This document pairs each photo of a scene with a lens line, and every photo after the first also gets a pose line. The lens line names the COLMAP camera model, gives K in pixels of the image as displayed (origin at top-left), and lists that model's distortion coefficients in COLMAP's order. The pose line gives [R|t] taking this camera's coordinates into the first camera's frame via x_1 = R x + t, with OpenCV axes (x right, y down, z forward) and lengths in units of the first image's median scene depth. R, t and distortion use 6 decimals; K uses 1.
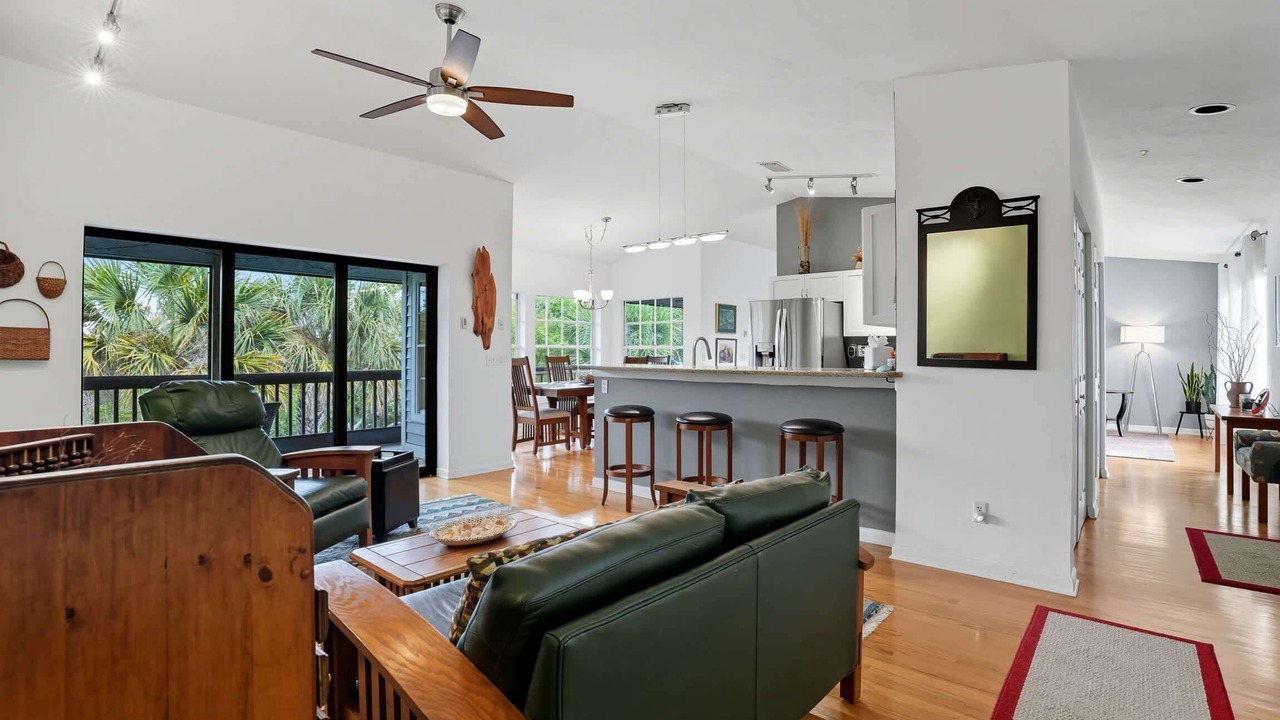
lens RADIAL K [[587.0, 0, 640.7], [0, 587.0, 349.7], [0, 0, 1]] dist [-0.074924, 0.023277]
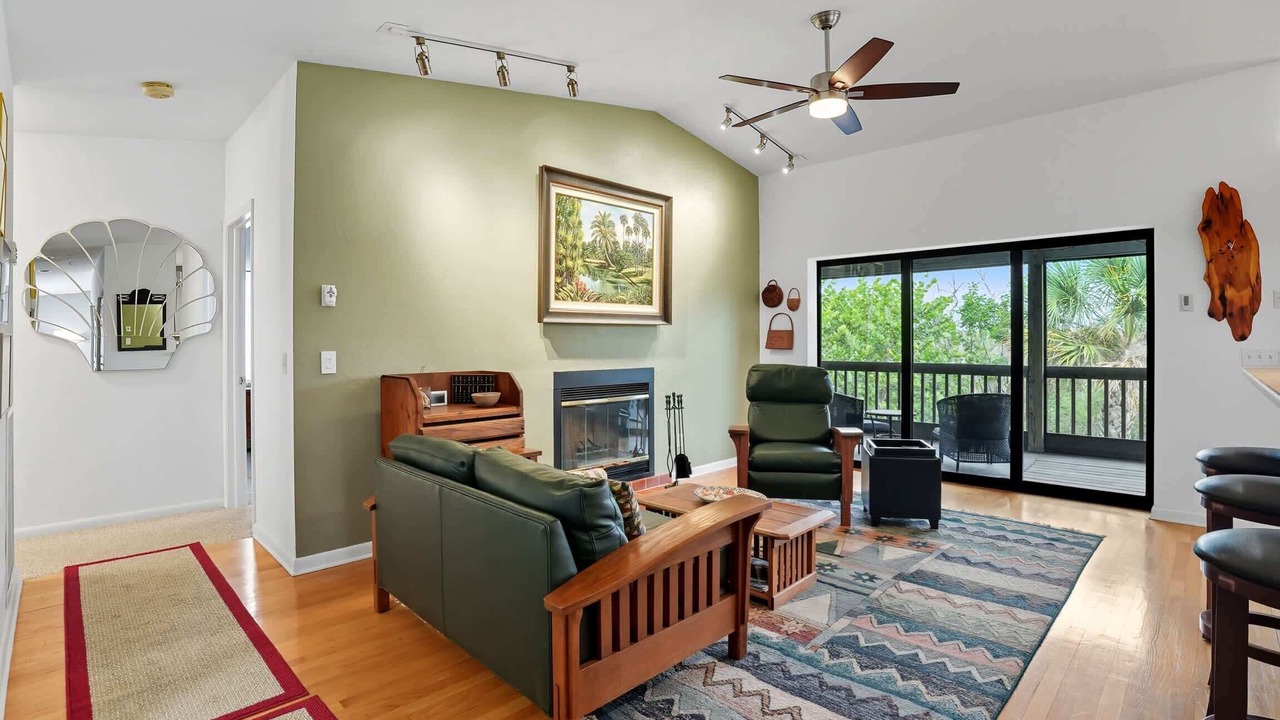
lens RADIAL K [[587.0, 0, 640.7], [0, 587.0, 349.7], [0, 0, 1]] dist [-0.074924, 0.023277]
pose [[-0.055883, 0.008751, -0.998399, 0.593120], [0.005247, 0.999950, 0.008471, 0.001585], [0.998424, -0.004766, -0.055926, 0.589555]]
